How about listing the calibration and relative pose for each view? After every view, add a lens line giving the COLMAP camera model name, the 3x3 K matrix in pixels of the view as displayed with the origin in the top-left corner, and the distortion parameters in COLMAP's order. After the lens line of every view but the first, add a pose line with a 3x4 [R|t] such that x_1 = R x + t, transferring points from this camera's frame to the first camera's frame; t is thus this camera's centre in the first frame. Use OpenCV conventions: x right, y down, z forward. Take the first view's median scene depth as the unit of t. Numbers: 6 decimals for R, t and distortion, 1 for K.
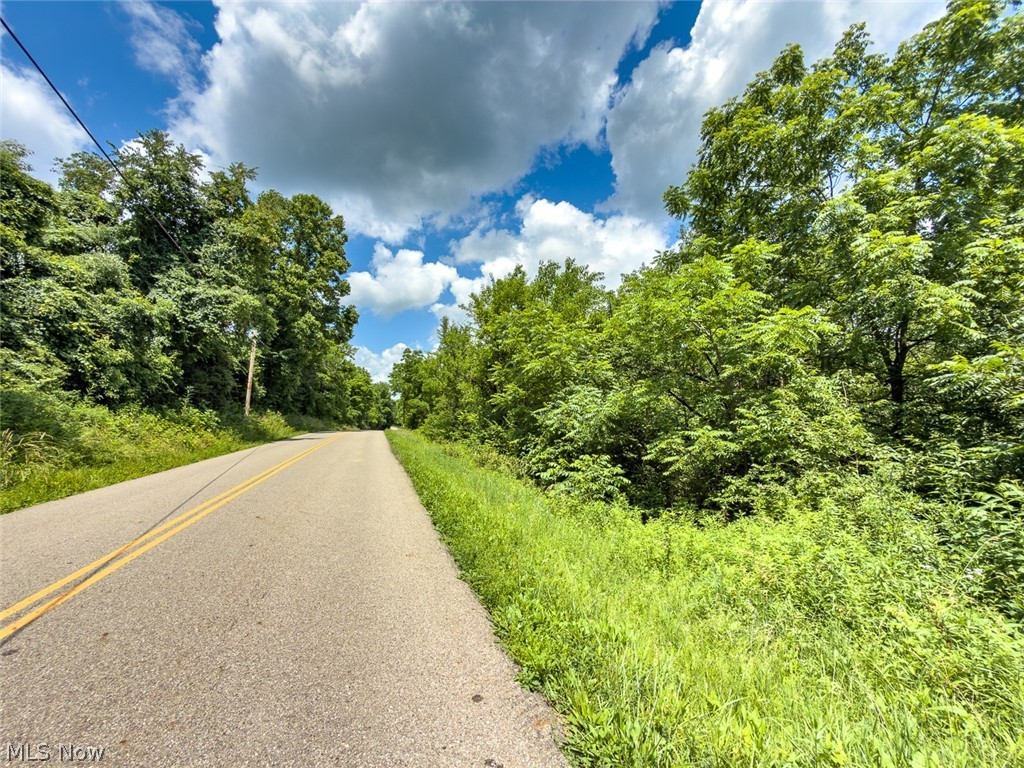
lens RADIAL K [[405.5, 0, 516.4], [0, 405.5, 381.8], [0, 0, 1]] dist [-0.000031, -0.000413]
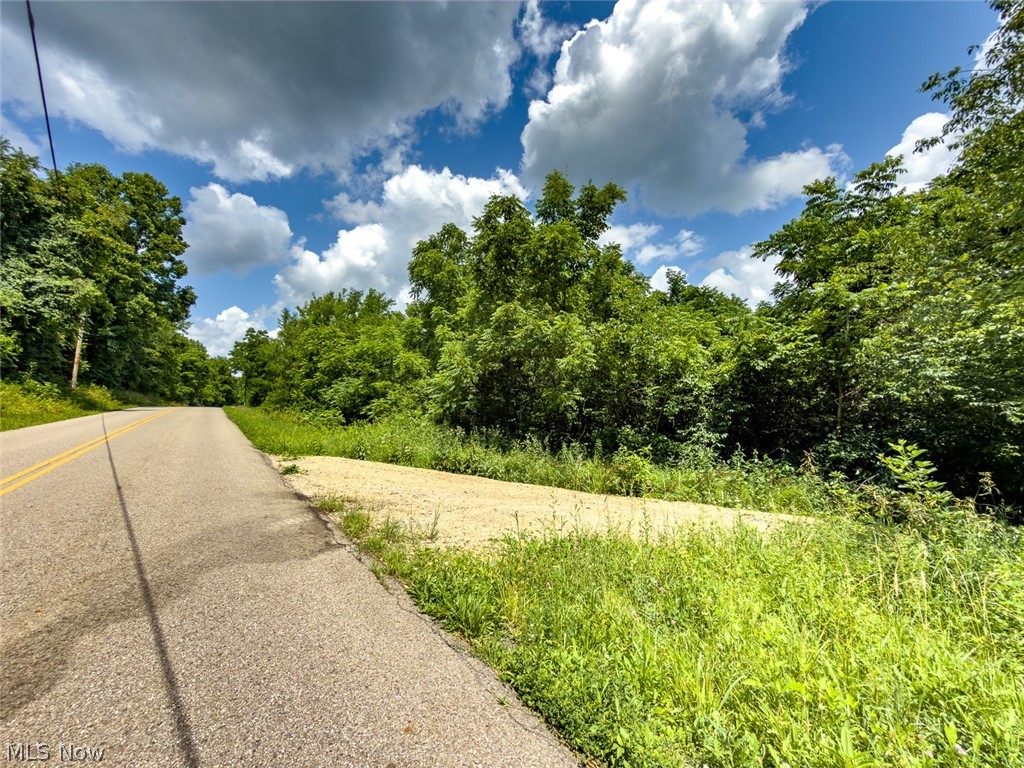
lens RADIAL K [[405.5, 0, 516.4], [0, 405.5, 381.8], [0, 0, 1]] dist [-0.000031, -0.000413]
pose [[0.951310, 0.035969, 0.306131, 0.102181], [-0.047978, 0.998342, 0.031793, -0.020286], [-0.304480, -0.044932, 0.951458, -0.311286]]
